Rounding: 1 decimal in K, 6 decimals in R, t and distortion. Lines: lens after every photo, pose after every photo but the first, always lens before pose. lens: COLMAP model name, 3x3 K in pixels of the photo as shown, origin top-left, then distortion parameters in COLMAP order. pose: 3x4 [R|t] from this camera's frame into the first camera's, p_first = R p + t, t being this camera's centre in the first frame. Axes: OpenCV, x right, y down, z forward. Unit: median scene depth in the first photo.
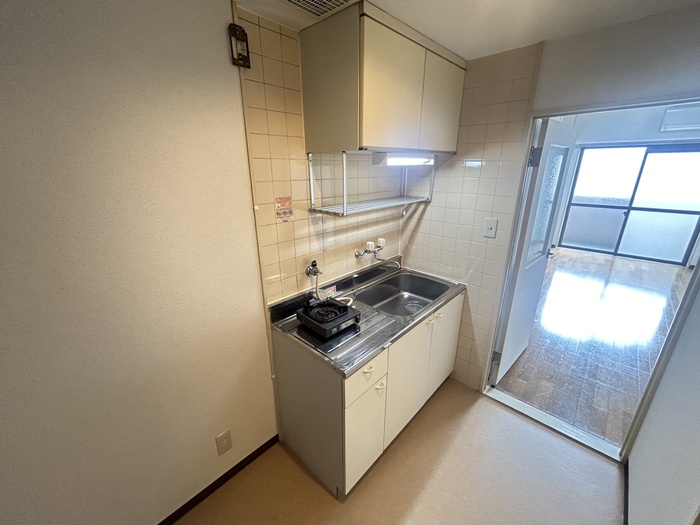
lens RADIAL K [[286.1, 0, 348.9], [0, 286.1, 262.1], [0, 0, 1]] dist [0.004660, -0.000386]
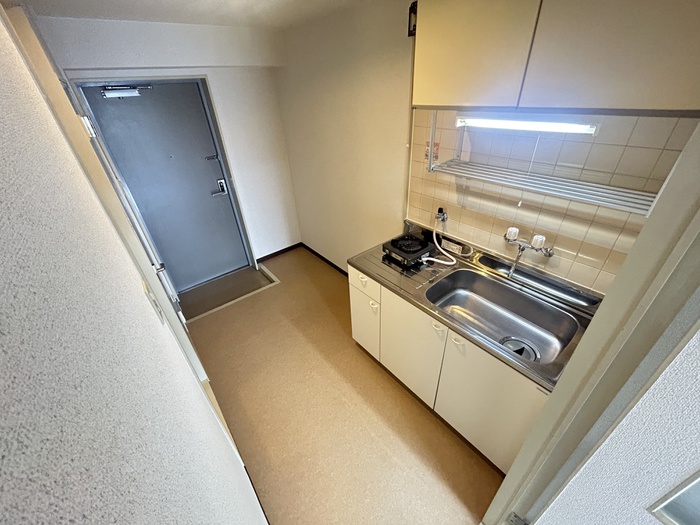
lens RADIAL K [[286.1, 0, 352.8], [0, 286.1, 260.1], [0, 0, 1]] dist [0.004660, -0.000386]
pose [[-0.134590, 0.531419, -0.836349, 0.881986], [-0.273775, 0.791231, 0.546809, -0.328596], [0.952330, 0.302566, 0.038998, 0.647159]]
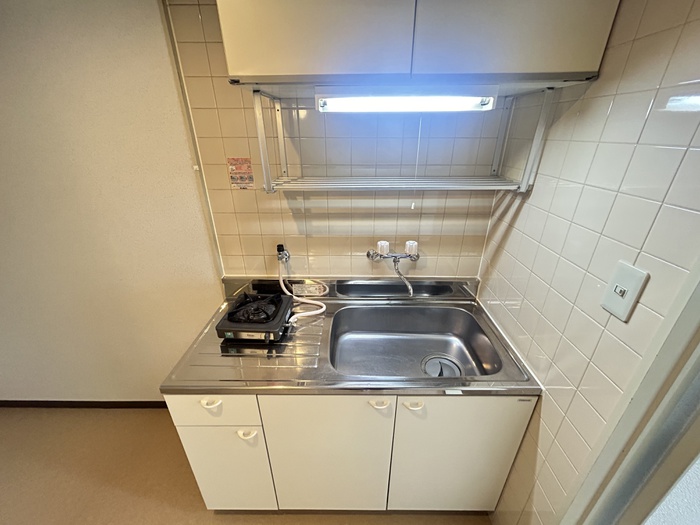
lens RADIAL K [[286.1, 0, 350.3], [0, 286.1, 260.6], [0, 0, 1]] dist [0.004660, -0.000386]
pose [[0.674764, 0.306967, -0.671167, 0.515072], [-0.233500, 0.951478, 0.200419, -0.154785], [0.700122, 0.021482, 0.713700, 0.532360]]
